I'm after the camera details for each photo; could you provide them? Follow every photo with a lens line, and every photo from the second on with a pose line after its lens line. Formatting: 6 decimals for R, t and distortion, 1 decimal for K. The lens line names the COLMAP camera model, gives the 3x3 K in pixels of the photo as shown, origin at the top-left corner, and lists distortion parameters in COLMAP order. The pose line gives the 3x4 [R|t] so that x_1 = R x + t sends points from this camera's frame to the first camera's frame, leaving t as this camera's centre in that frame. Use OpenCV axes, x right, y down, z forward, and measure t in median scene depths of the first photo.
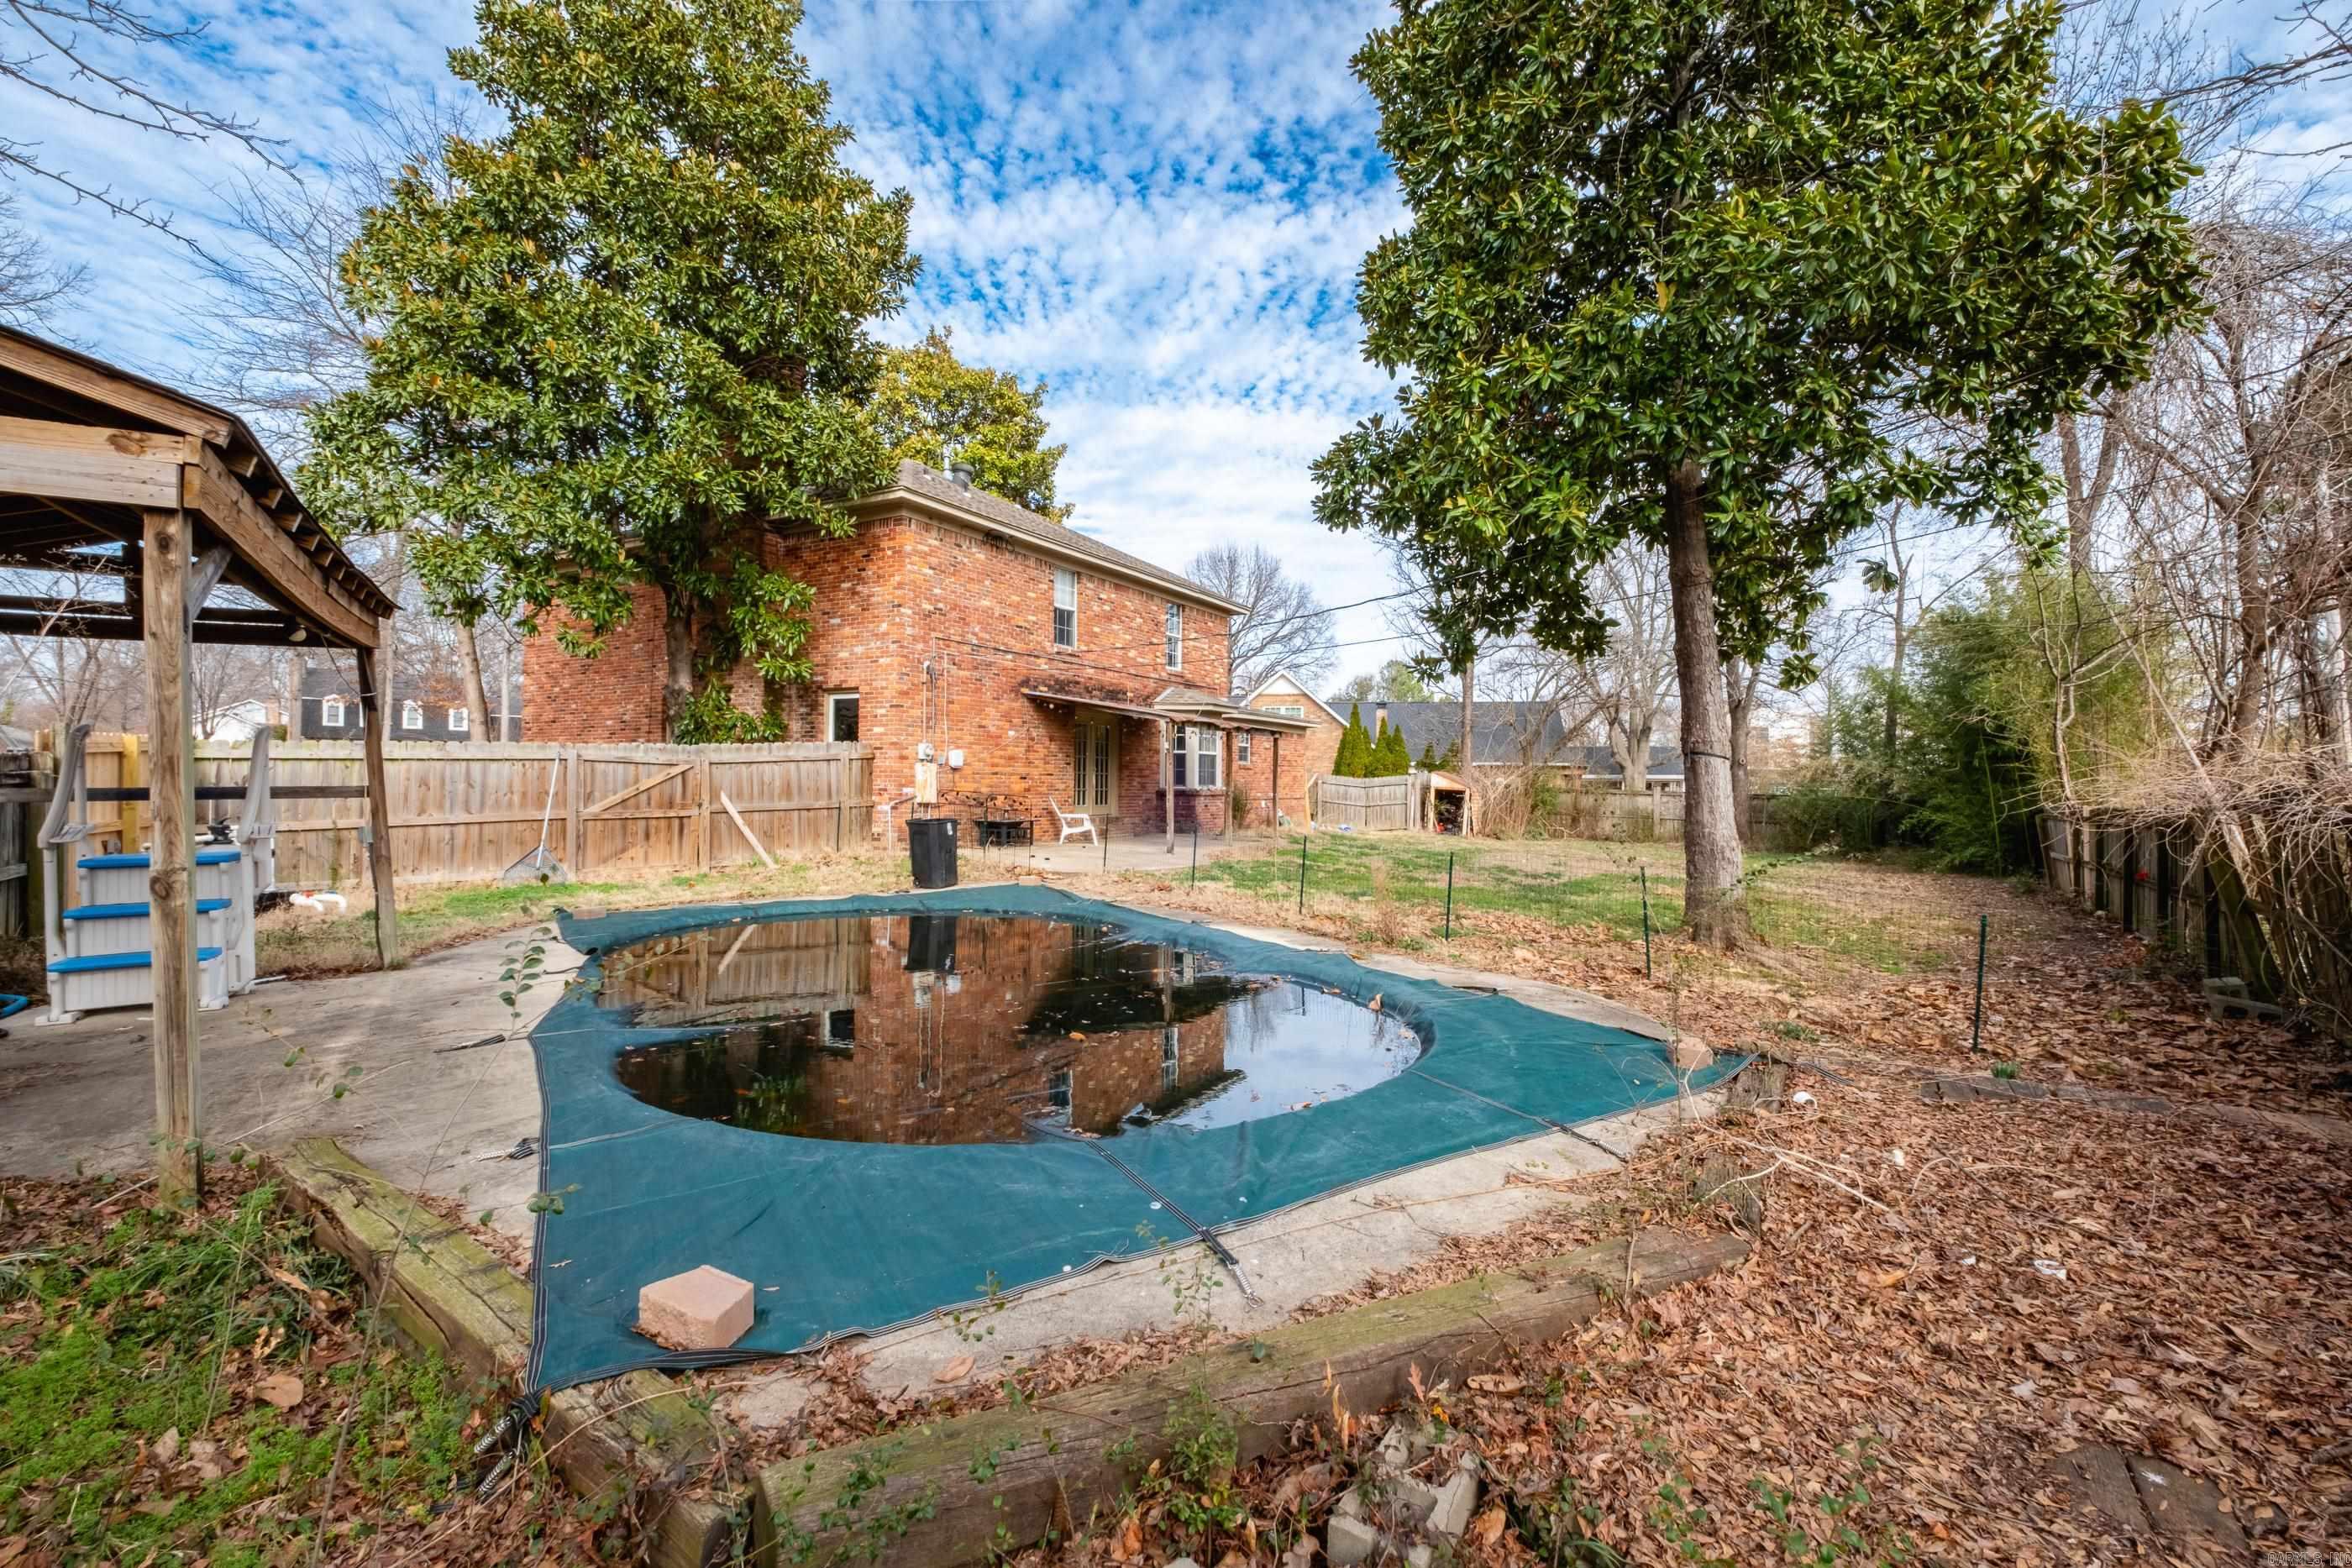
lens RADIAL K [[1026.6, 0, 1185.0], [0, 1026.6, 780.7], [0, 0, 1]] dist [-0.000210, -0.000096]
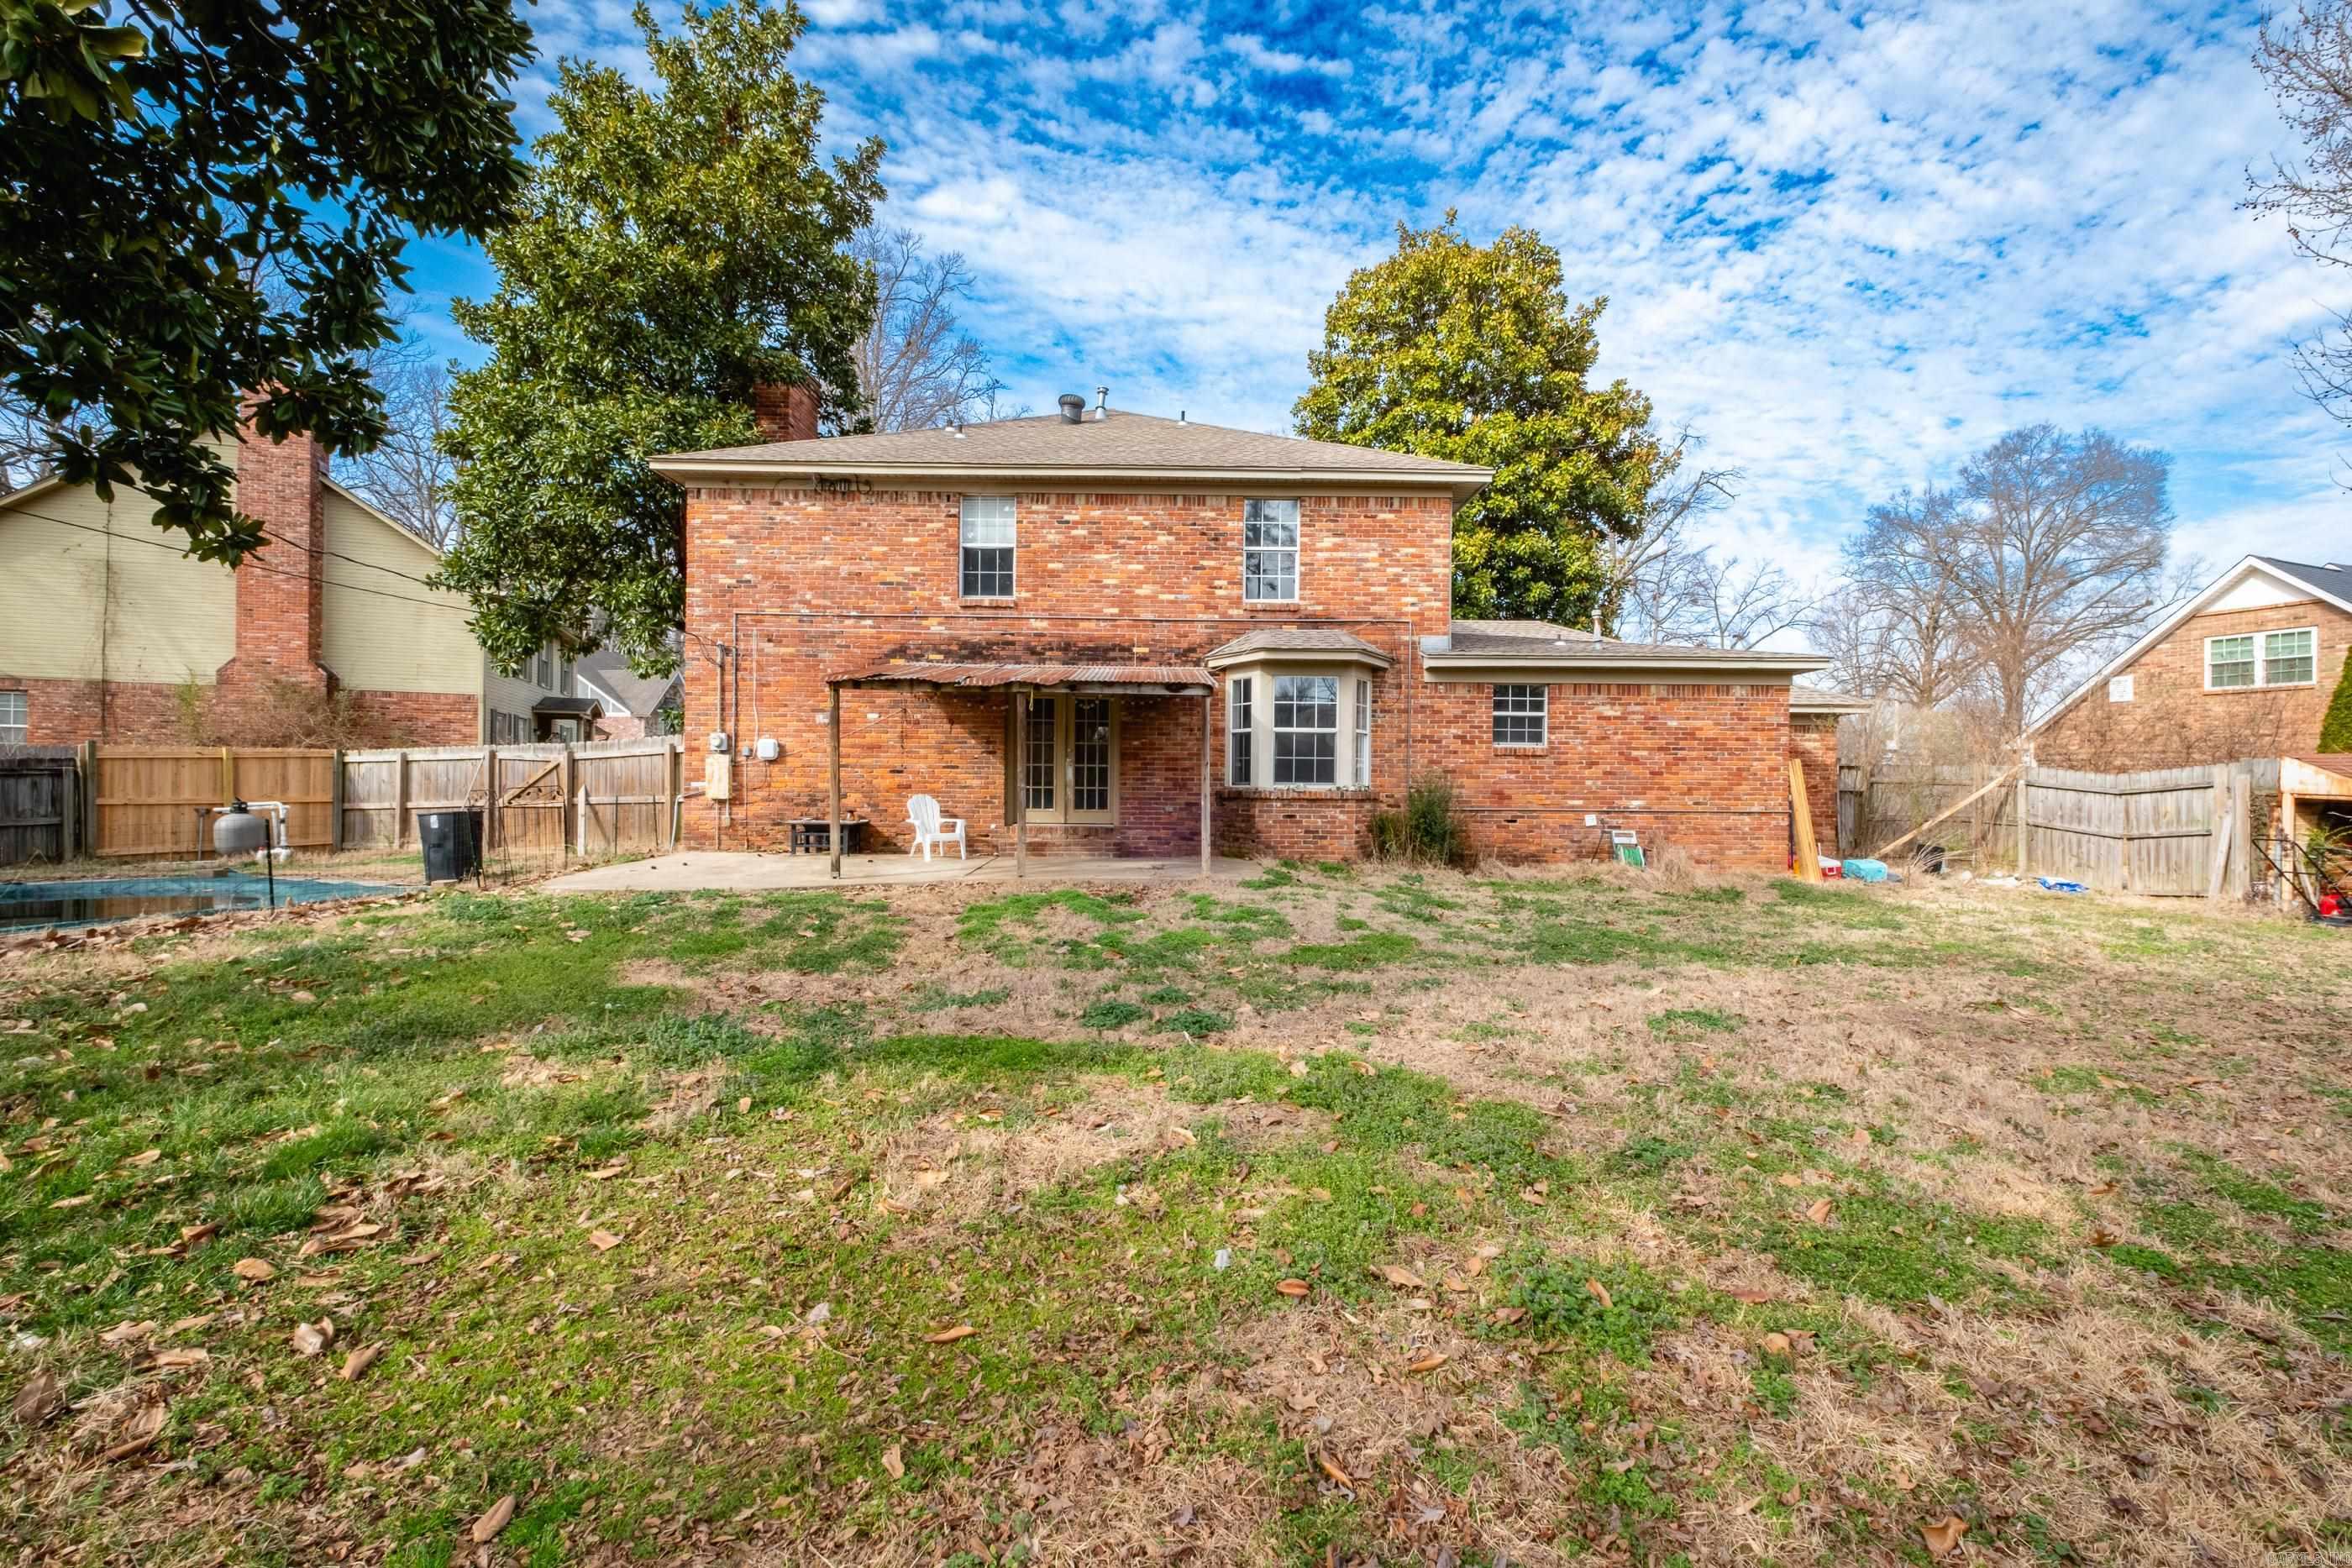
lens RADIAL K [[1026.6, 0, 1185.0], [0, 1026.6, 780.7], [0, 0, 1]] dist [-0.000210, -0.000096]
pose [[0.499062, -0.009240, -0.866517, 0.531402], [-0.003723, 0.999911, -0.012807, 0.011517], [0.866558, 0.009617, 0.498983, 0.655500]]
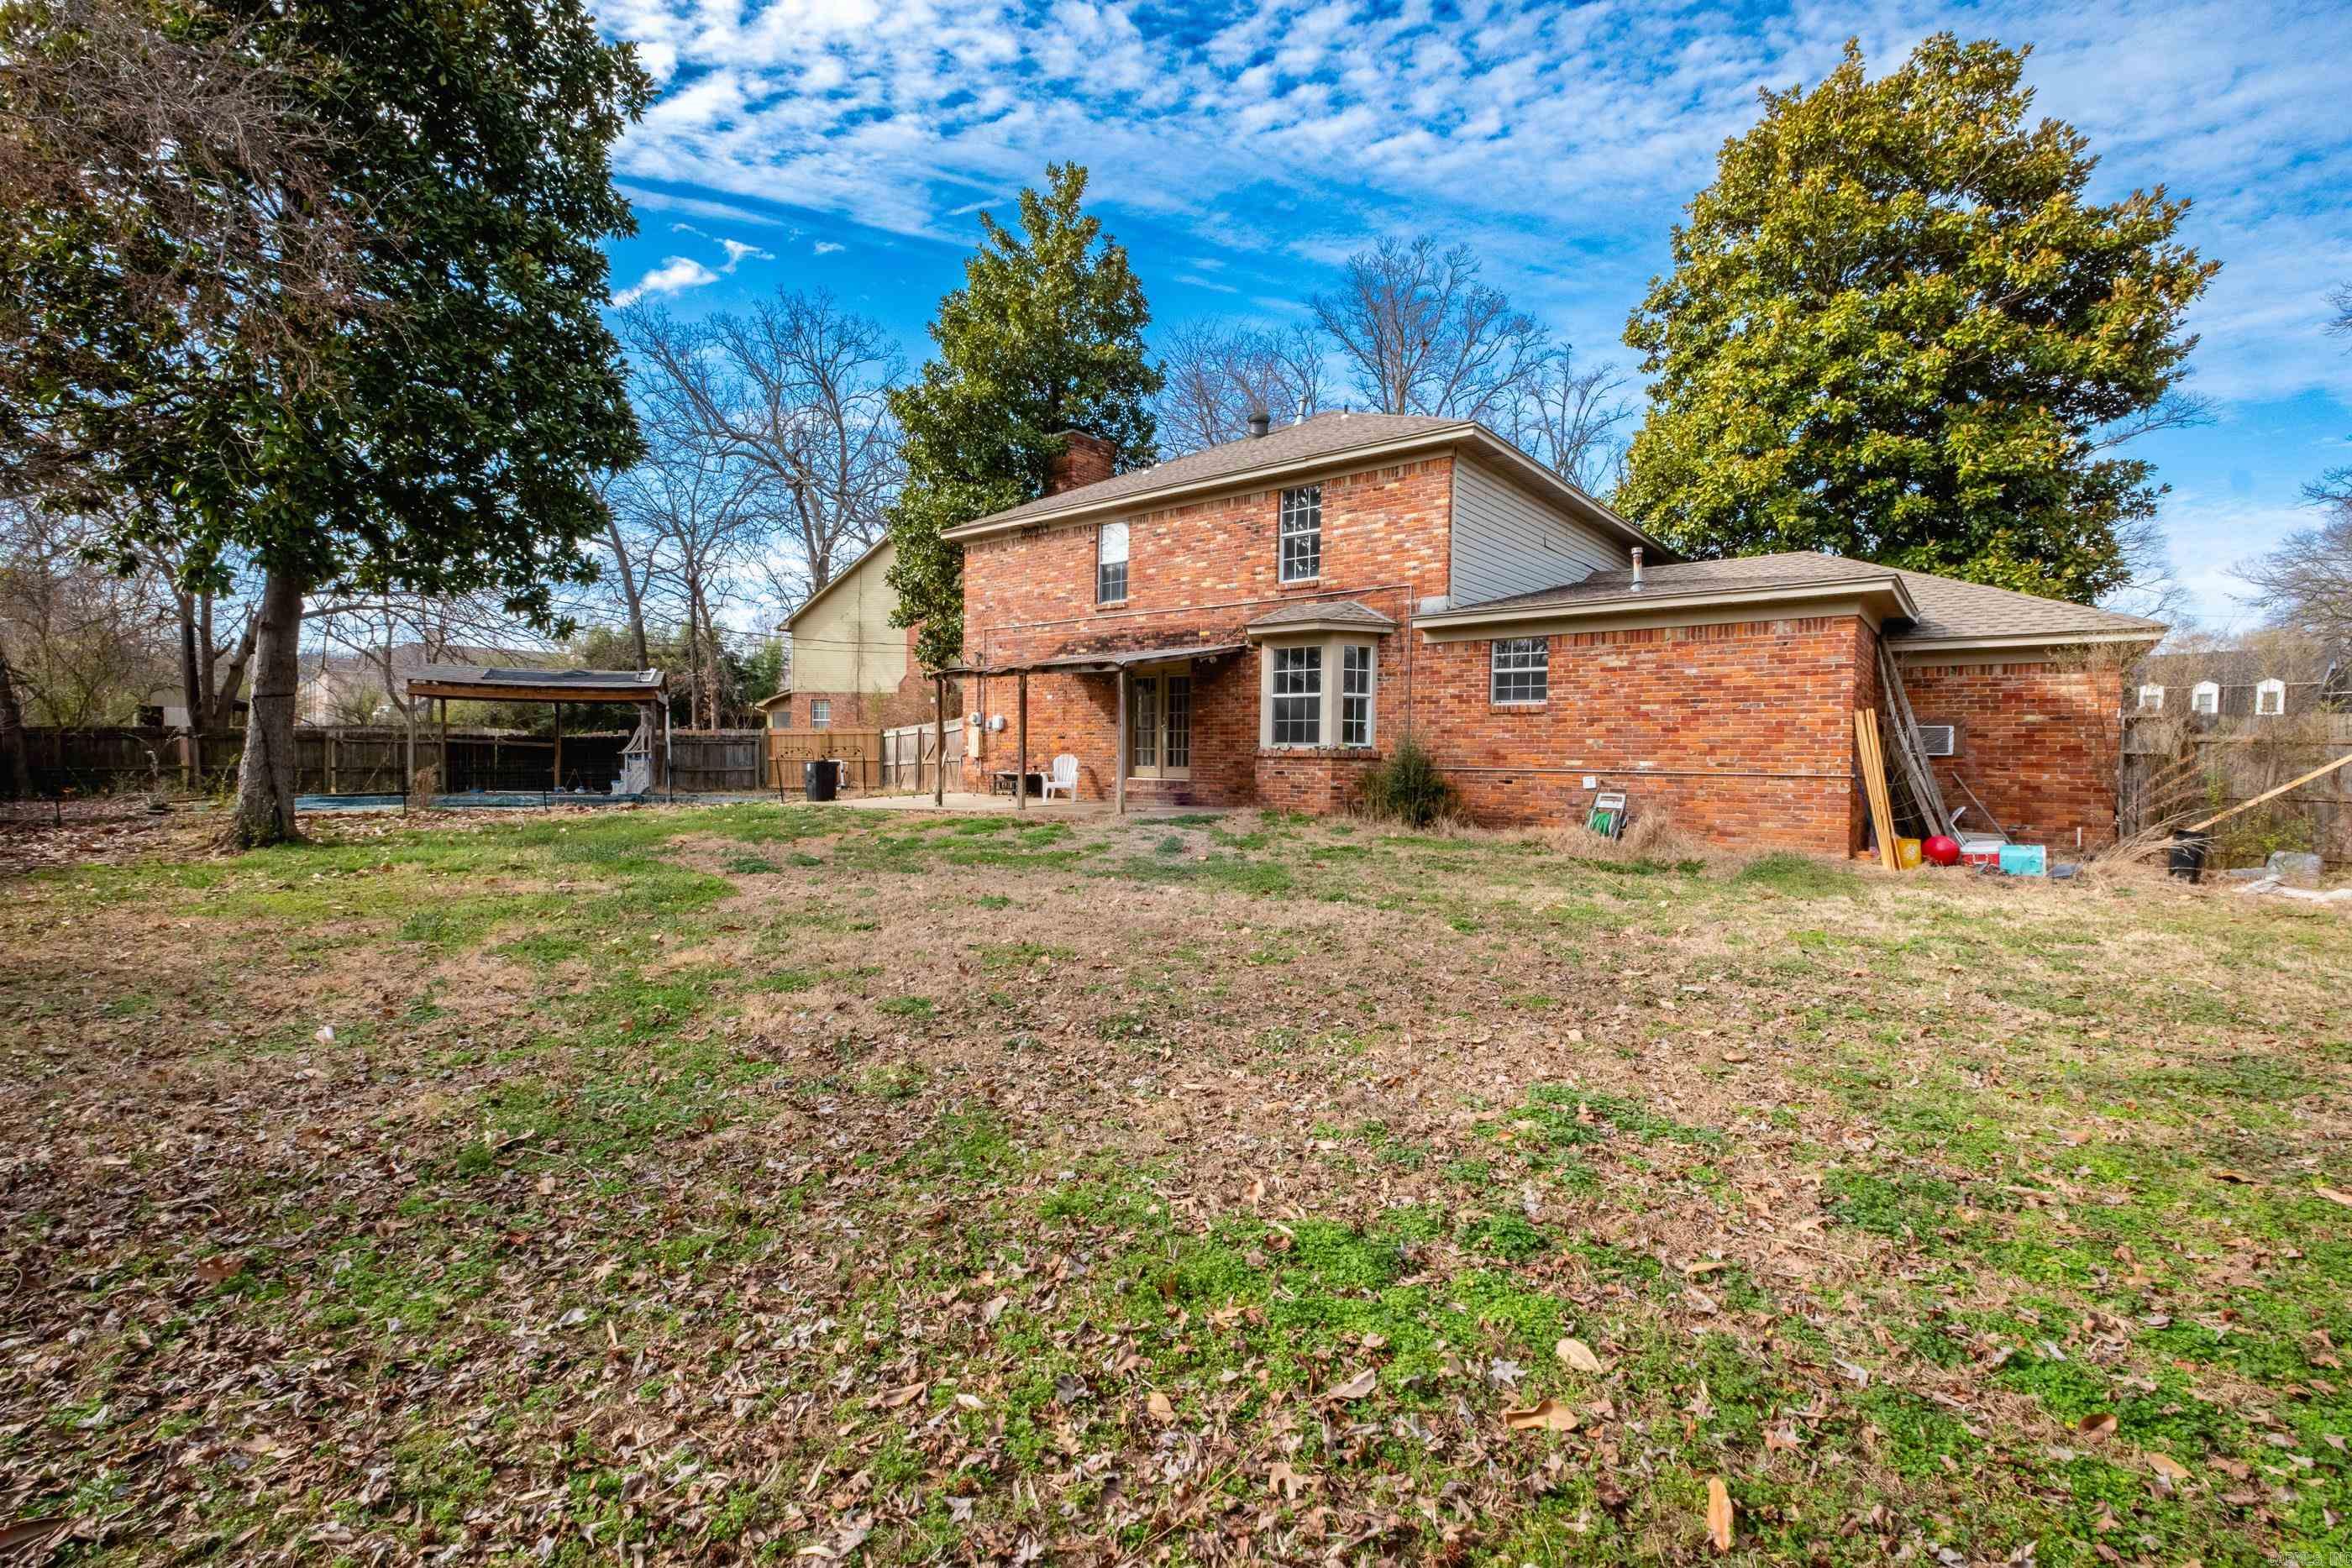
lens RADIAL K [[1007.7, 0, 1176.0], [0, 1007.7, 784.0], [0, 0, 1]] dist [0.003749, 0.000144]
pose [[-0.171966, 0.012973, -0.985017, 0.714274], [-0.016062, 0.999743, 0.015971, 0.022870], [0.984972, 0.018568, -0.171714, 1.071250]]
